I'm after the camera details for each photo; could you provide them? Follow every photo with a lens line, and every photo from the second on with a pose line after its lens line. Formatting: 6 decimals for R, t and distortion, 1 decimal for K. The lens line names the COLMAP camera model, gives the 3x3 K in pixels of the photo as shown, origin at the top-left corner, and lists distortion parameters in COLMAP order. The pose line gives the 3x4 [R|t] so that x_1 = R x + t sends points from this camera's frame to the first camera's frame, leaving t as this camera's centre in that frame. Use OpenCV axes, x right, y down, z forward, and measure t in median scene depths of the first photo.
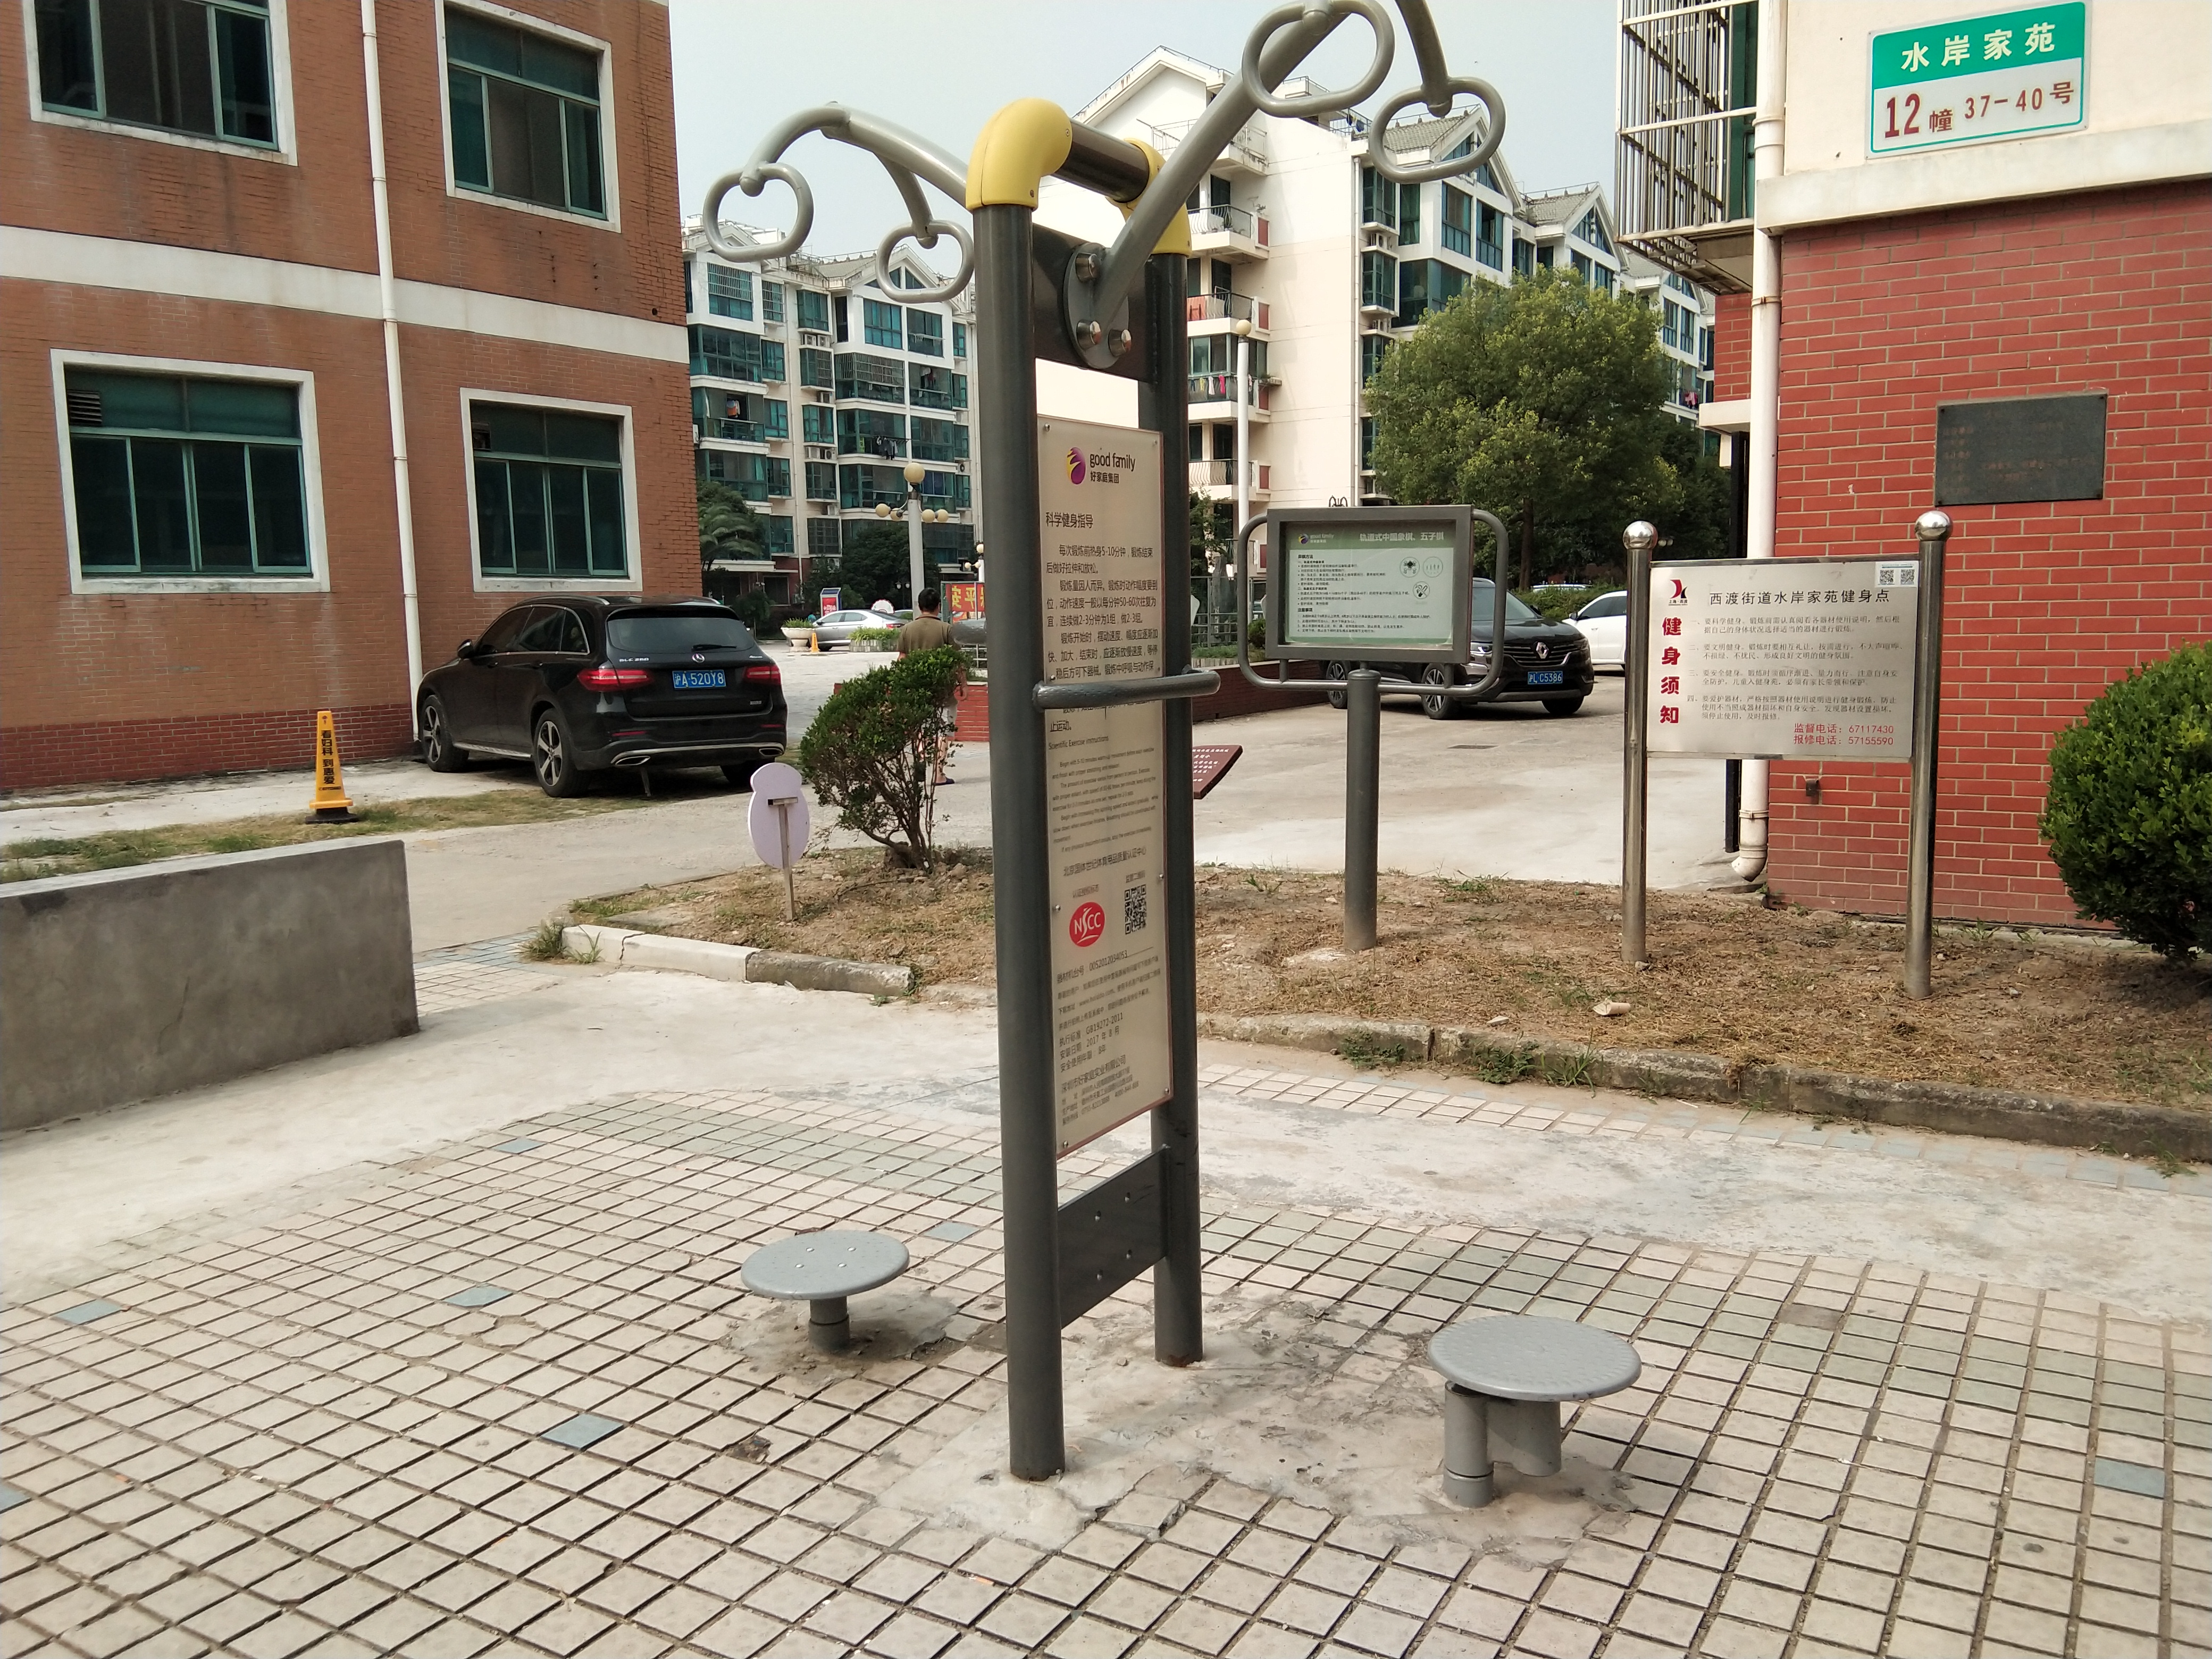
lens RADIAL K [[1760.4, 0, 1076.9], [0, 1760.4, 813.2], [0, 0, 1]] dist [0.066433, -0.095264]
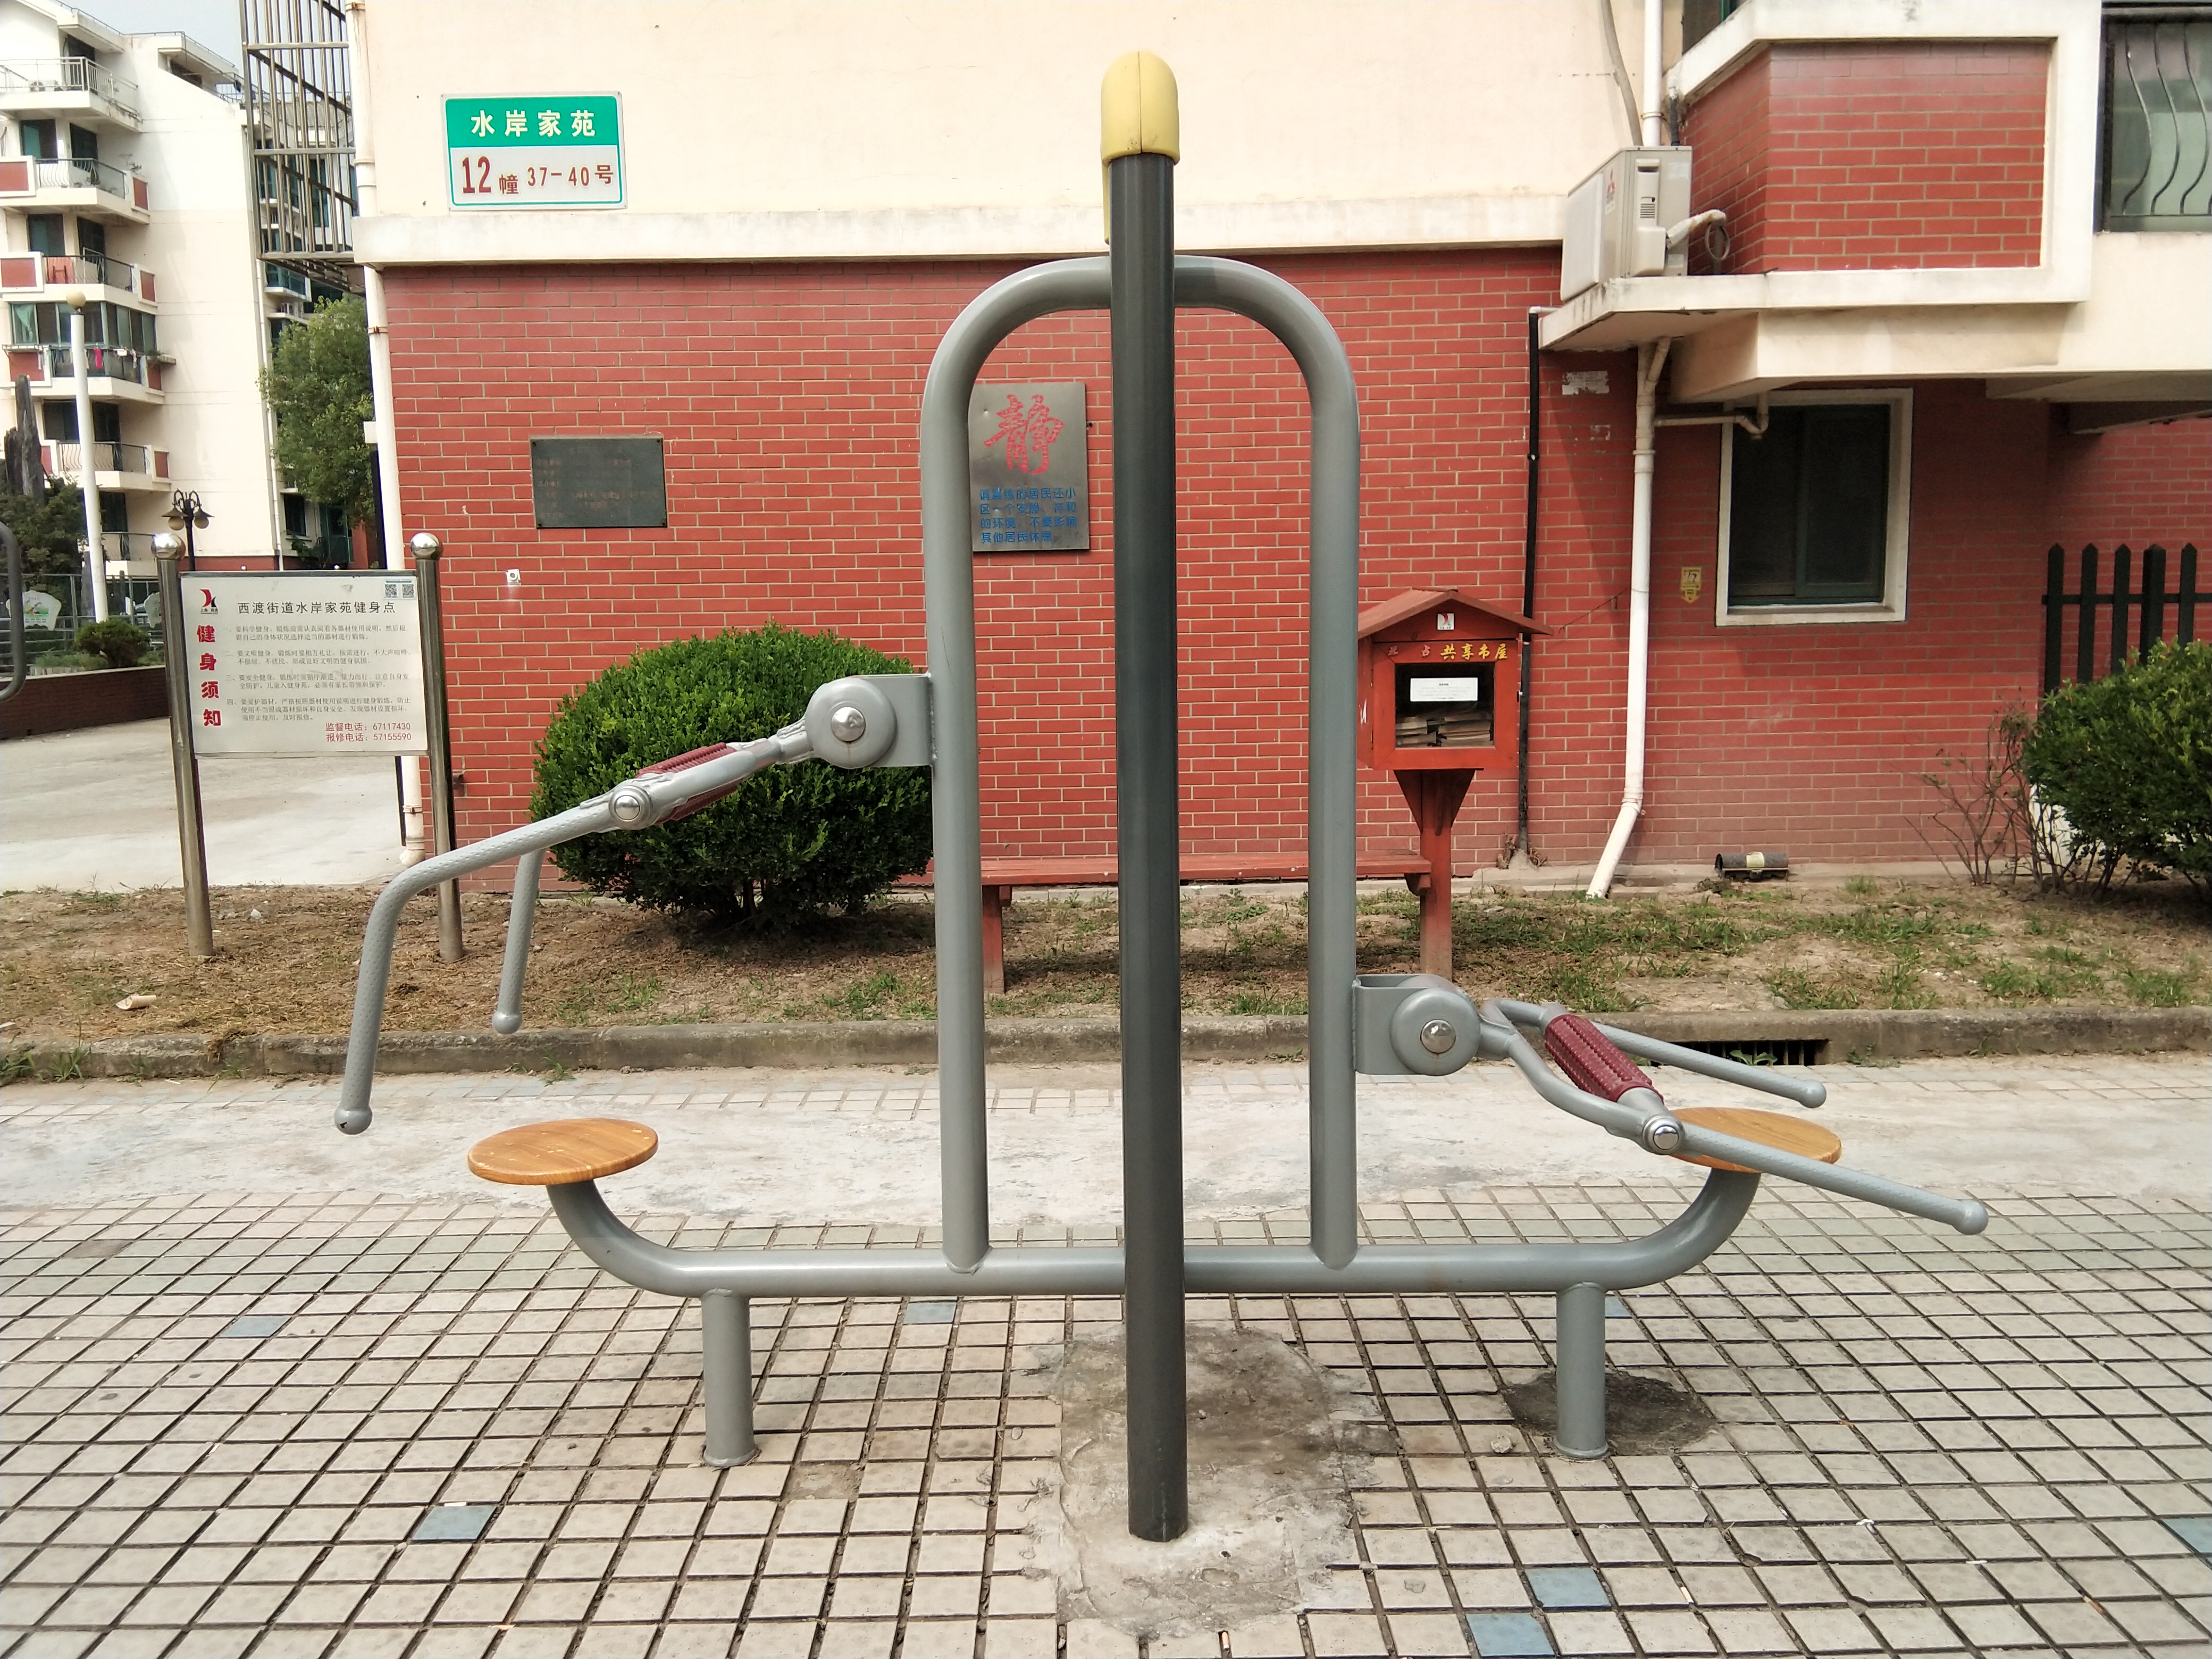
lens RADIAL K [[1769.0, 0, 1104.6], [0, 1769.0, 806.1], [0, 0, 1]] dist [0.131851, -0.199281]
pose [[0.854301, -0.053375, 0.517031, 0.201695], [0.057640, 0.998307, 0.007820, 0.016576], [-0.516573, 0.023121, 0.855931, -0.165857]]
